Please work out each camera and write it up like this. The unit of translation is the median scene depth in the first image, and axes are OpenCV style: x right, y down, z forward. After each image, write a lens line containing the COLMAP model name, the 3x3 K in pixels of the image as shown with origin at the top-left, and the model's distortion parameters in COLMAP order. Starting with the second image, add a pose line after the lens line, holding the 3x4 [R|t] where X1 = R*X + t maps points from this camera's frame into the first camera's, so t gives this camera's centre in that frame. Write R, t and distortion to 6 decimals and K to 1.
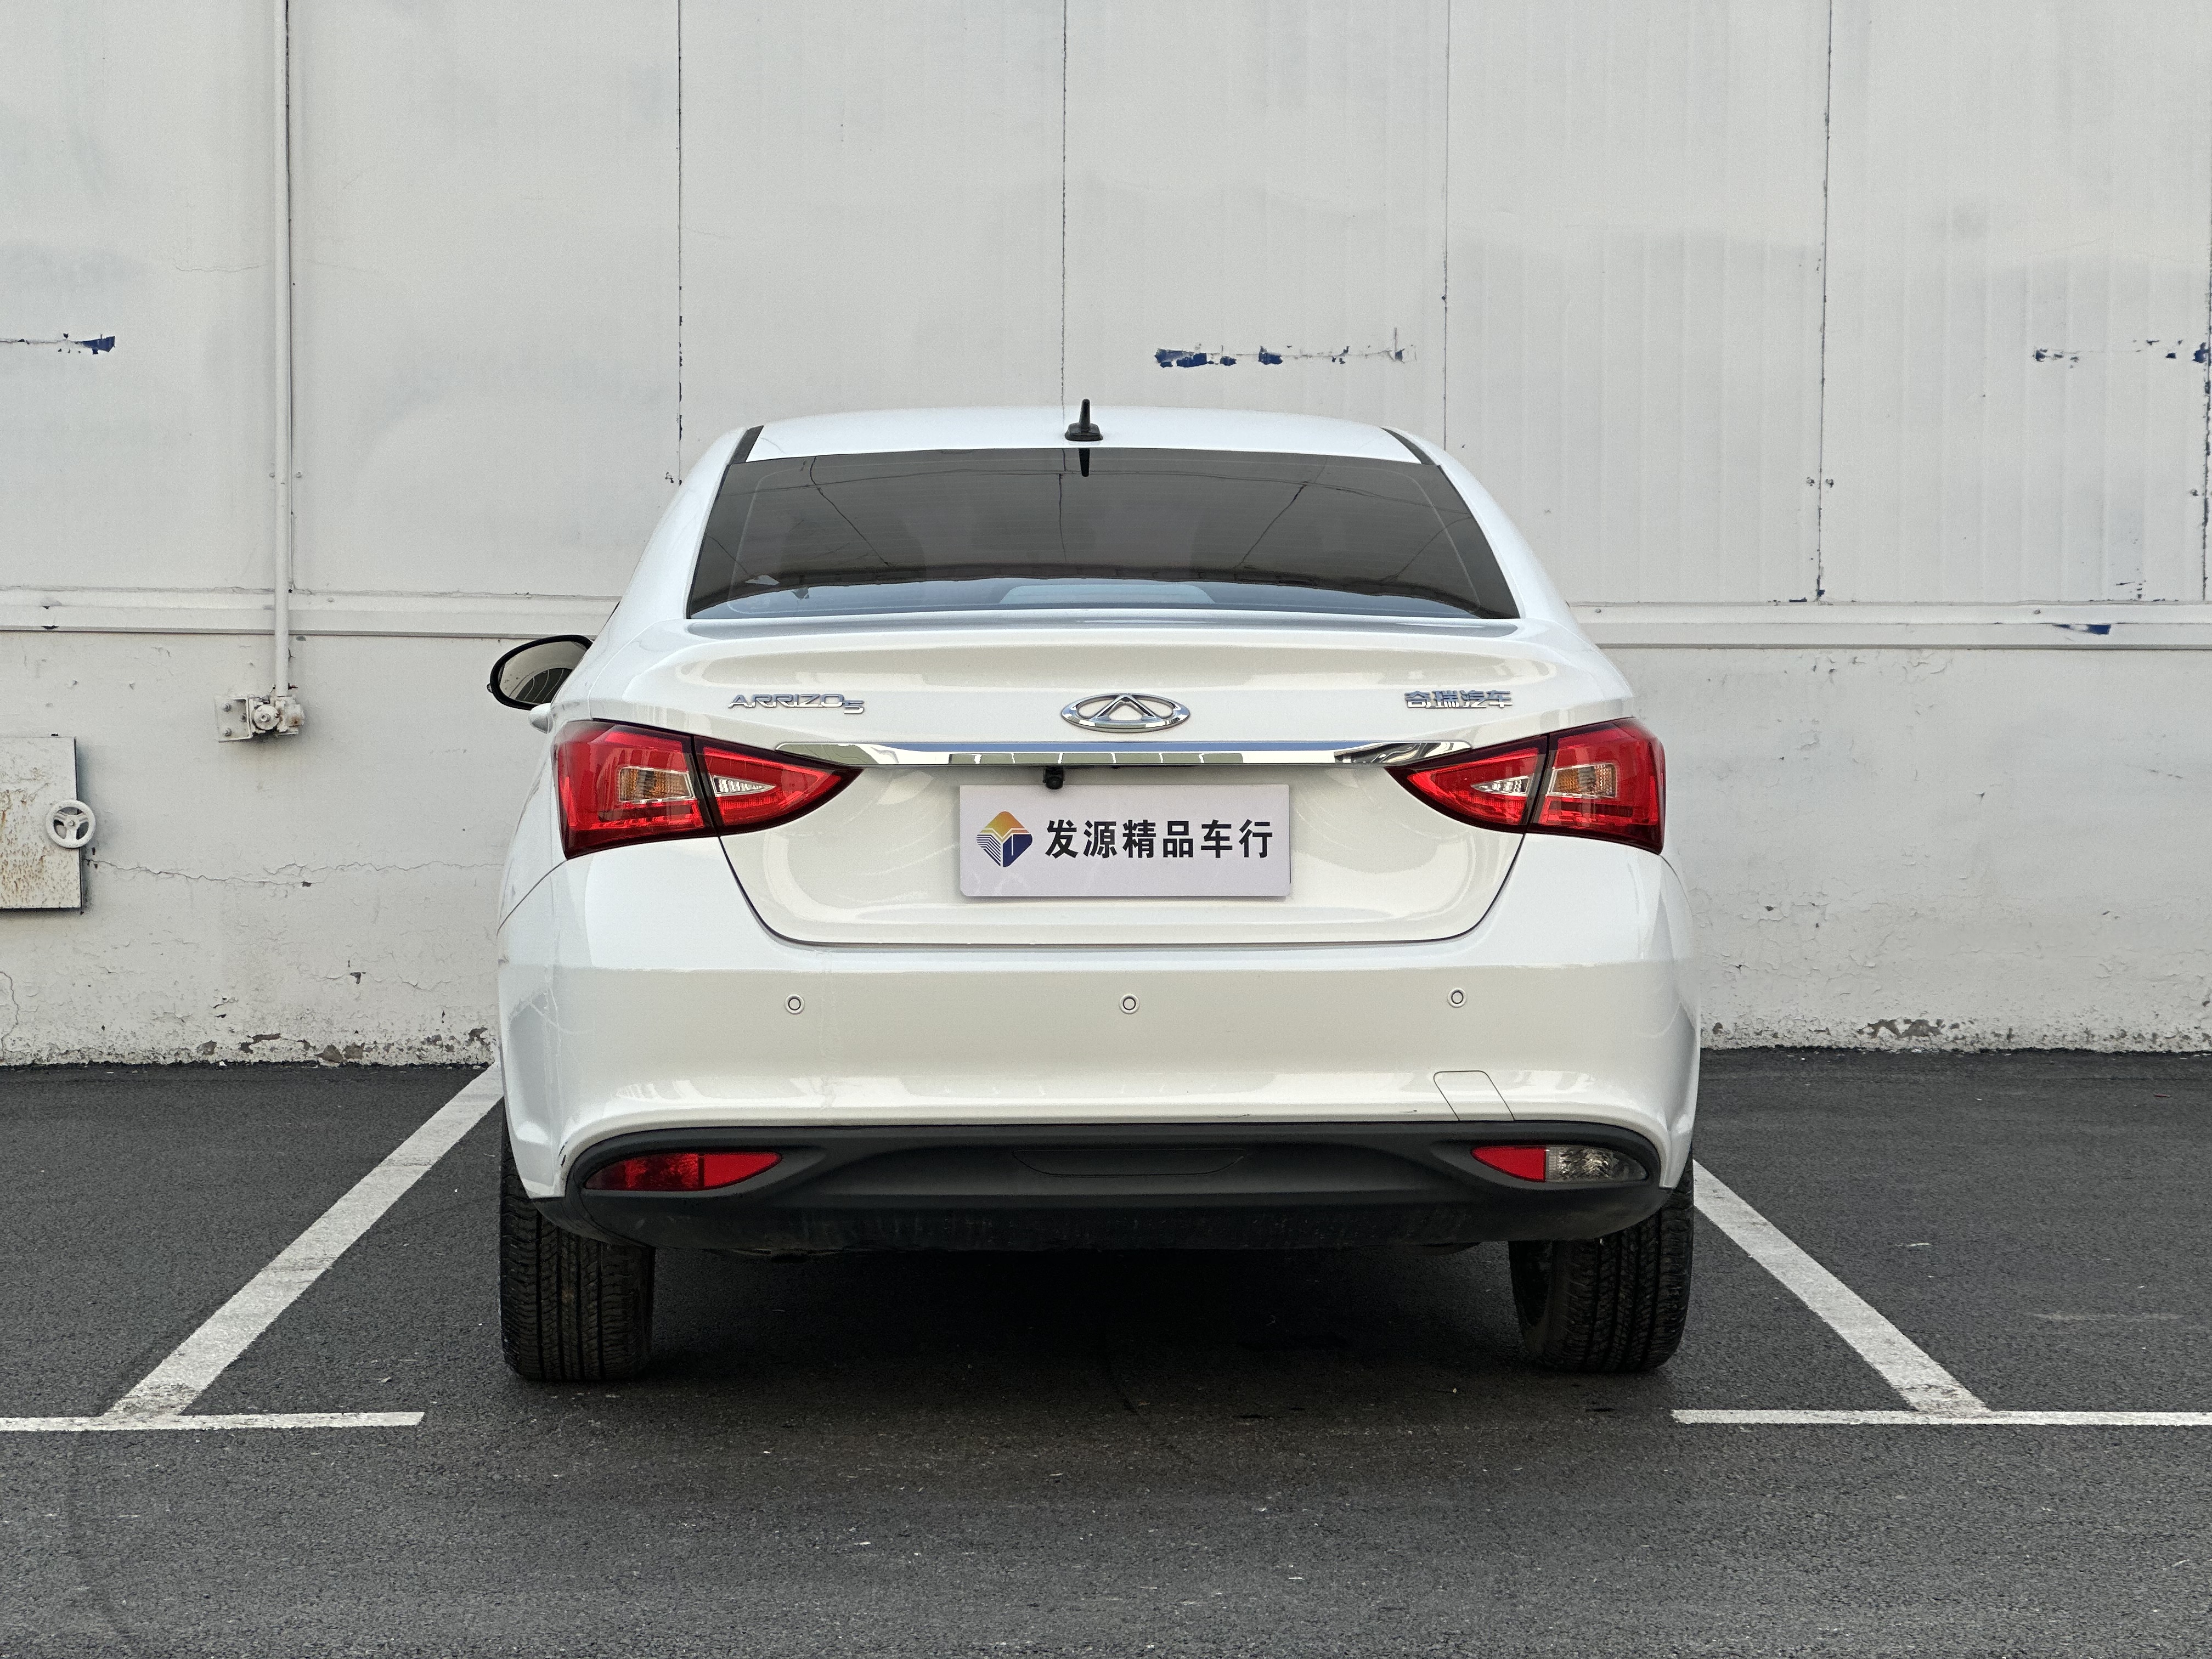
lens RADIAL K [[4992.0, 0, 1135.3], [0, 4992.0, 758.3], [0, 0, 1]] dist [0.191554, 0.292359]
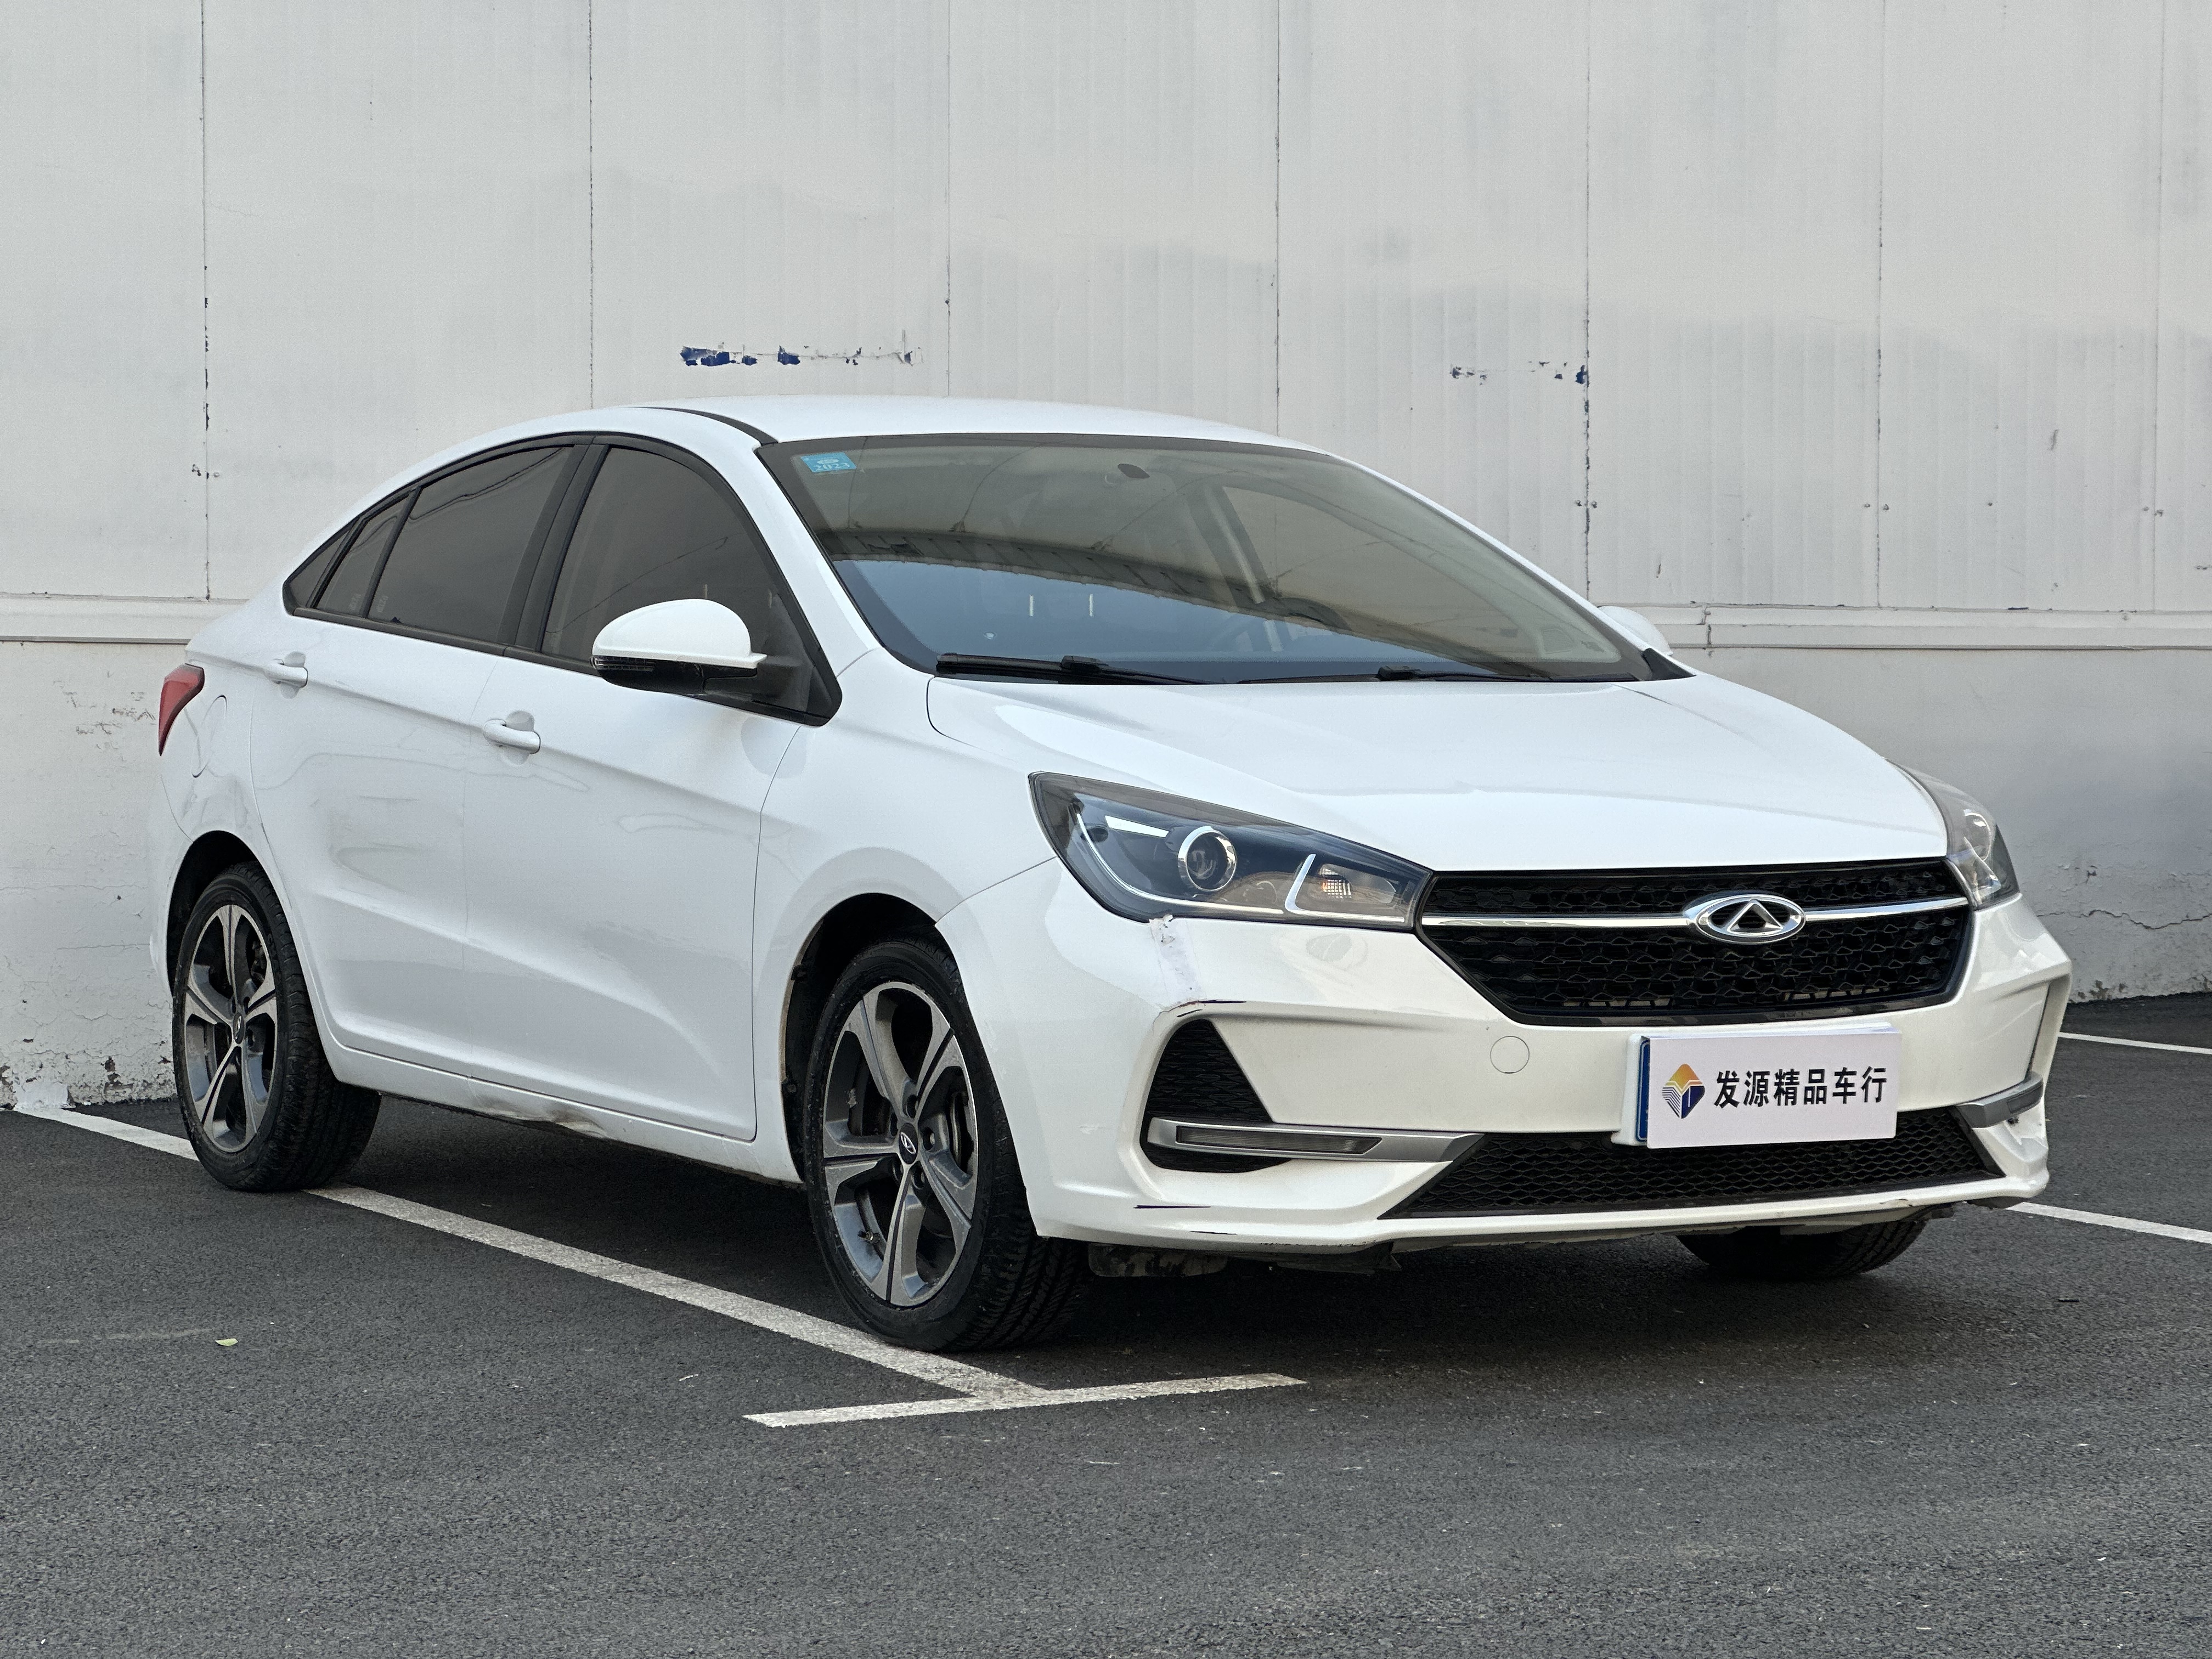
lens RADIAL K [[5004.8, 0, 1093.9], [0, 5004.8, 727.6], [0, 0, 1]] dist [-0.177773, 7.072368]
pose [[0.904669, -0.011190, 0.425969, -0.347779], [0.019959, 0.999671, -0.016130, 0.010826], [-0.425648, 0.023094, 0.904594, 0.076881]]
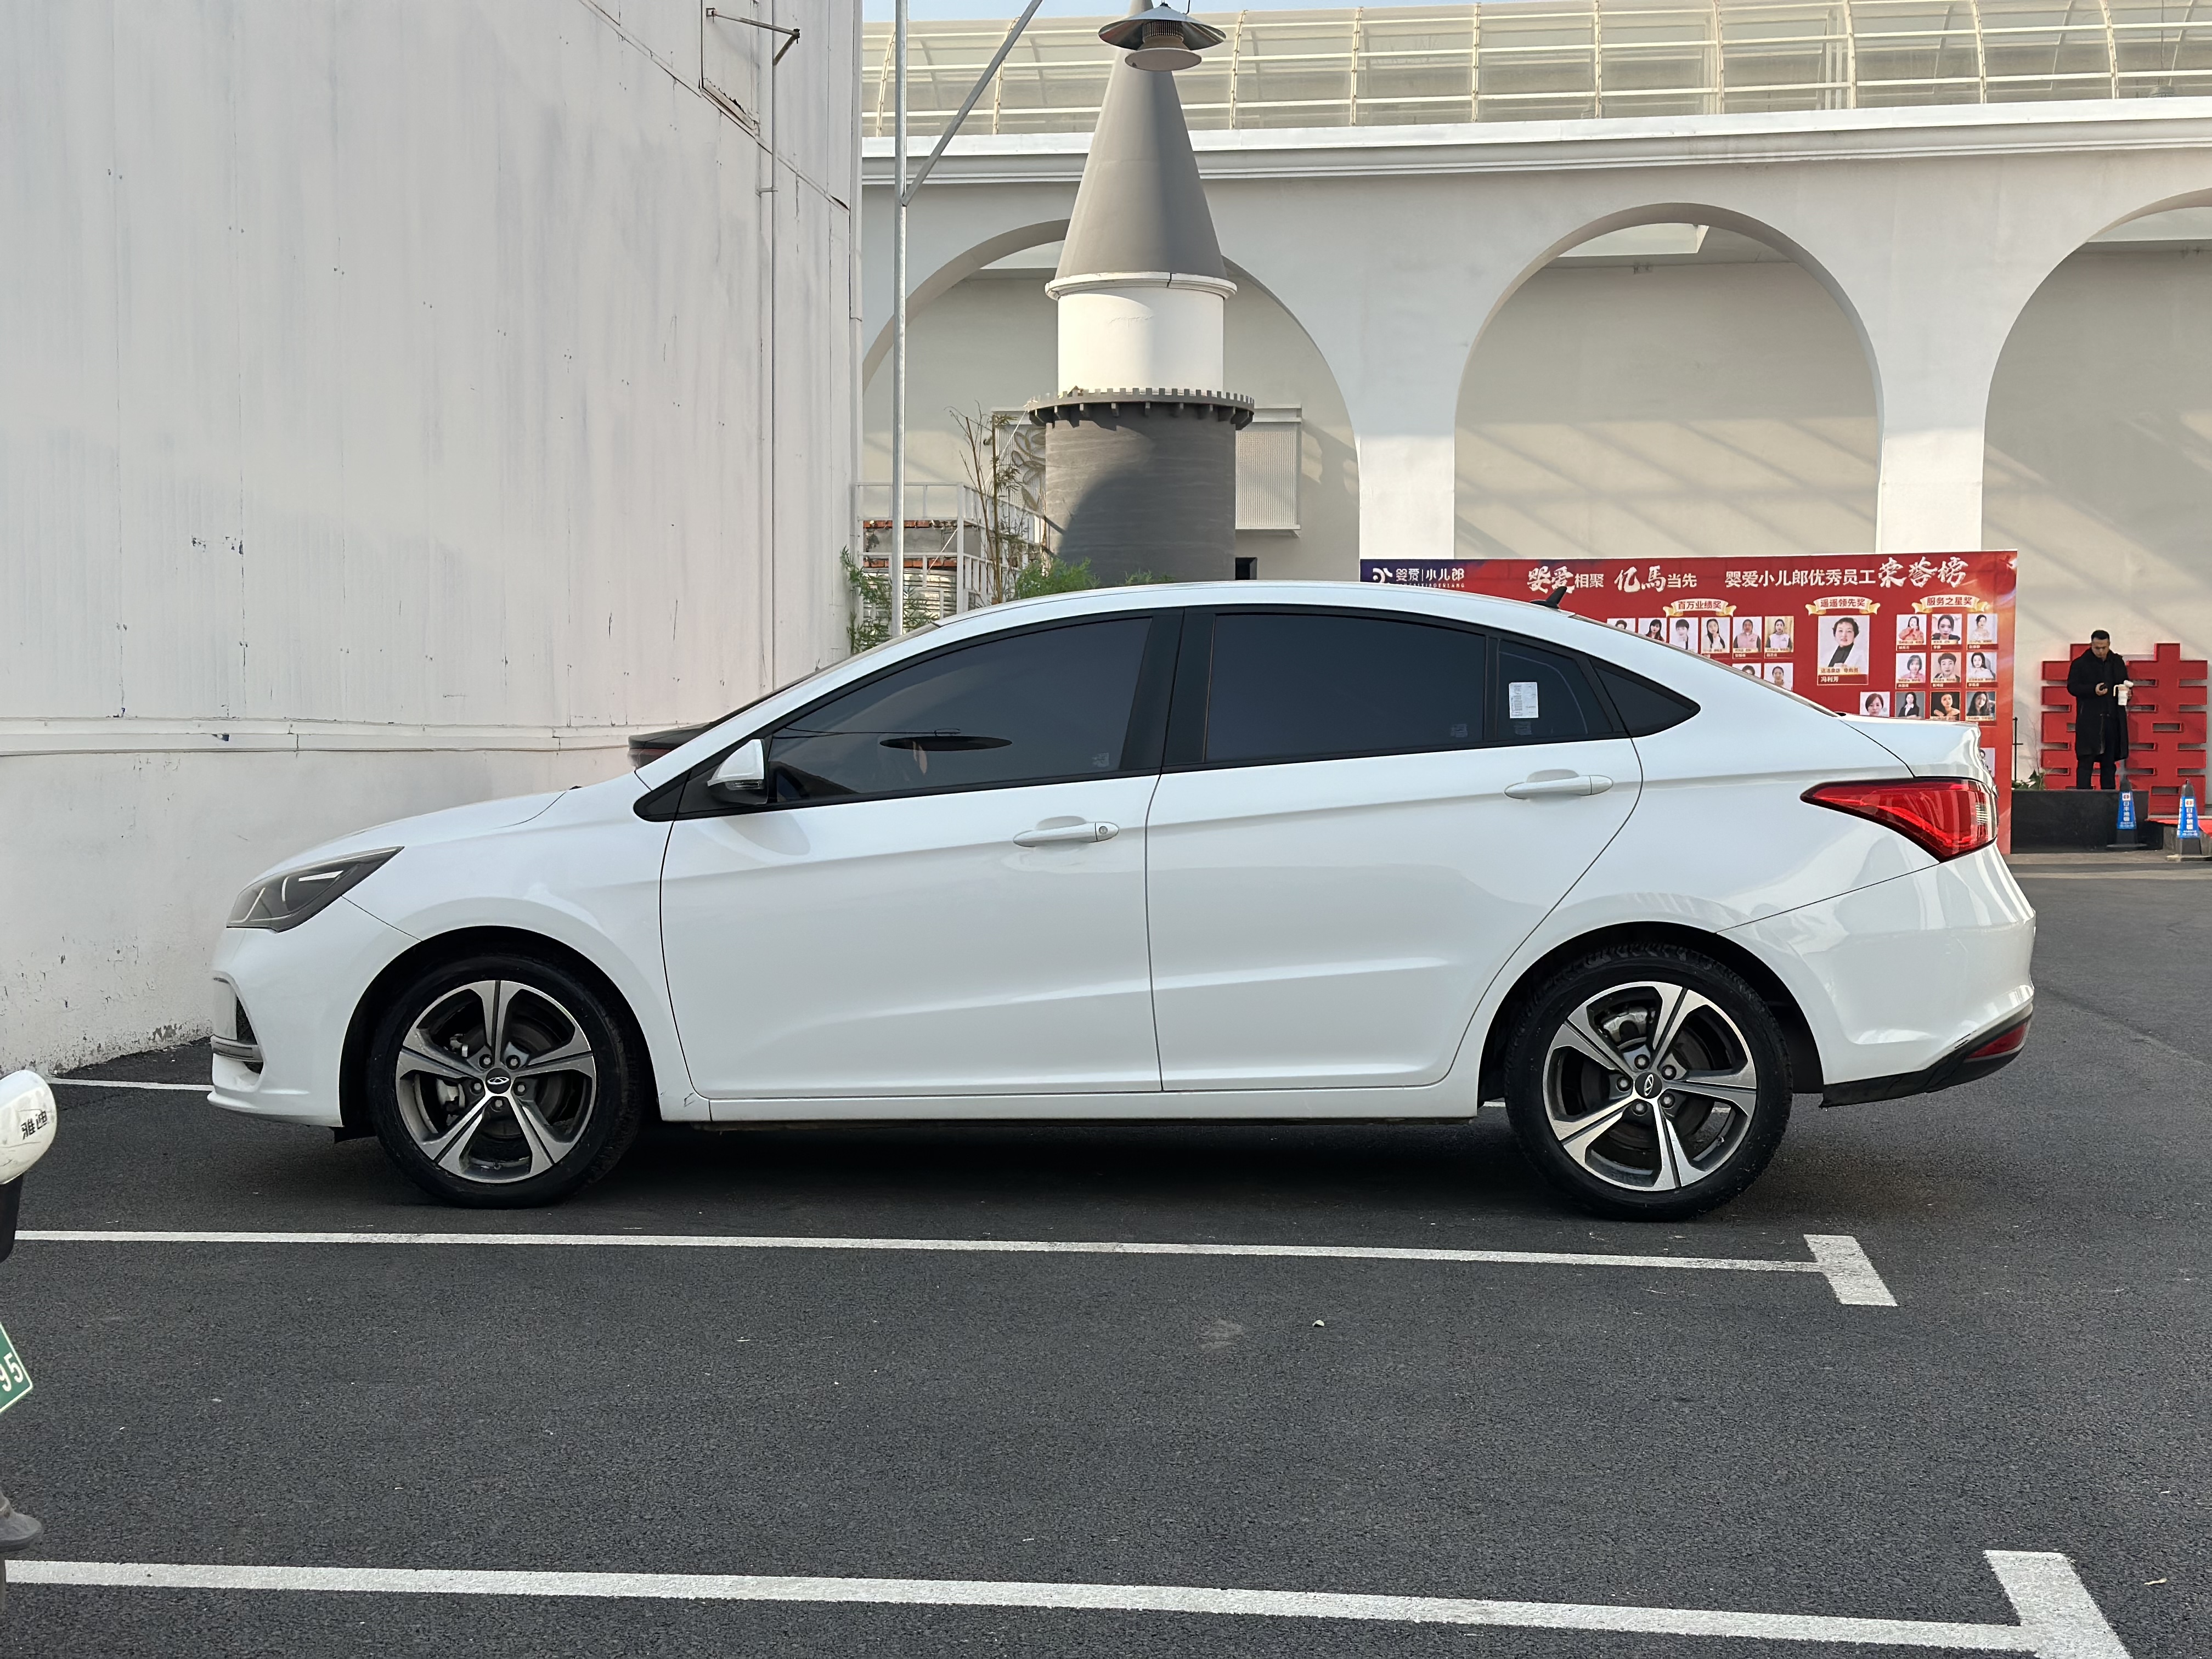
lens RADIAL K [[3102.7, 0, 1106.0], [0, 3102.7, 829.5], [0, 0, 1]] dist [0.152274, 0.013106]
pose [[0.133505, -0.034395, 0.990451, -0.663579], [0.035304, 0.998928, 0.029931, -0.017733], [-0.990419, 0.030970, 0.134576, 0.645903]]
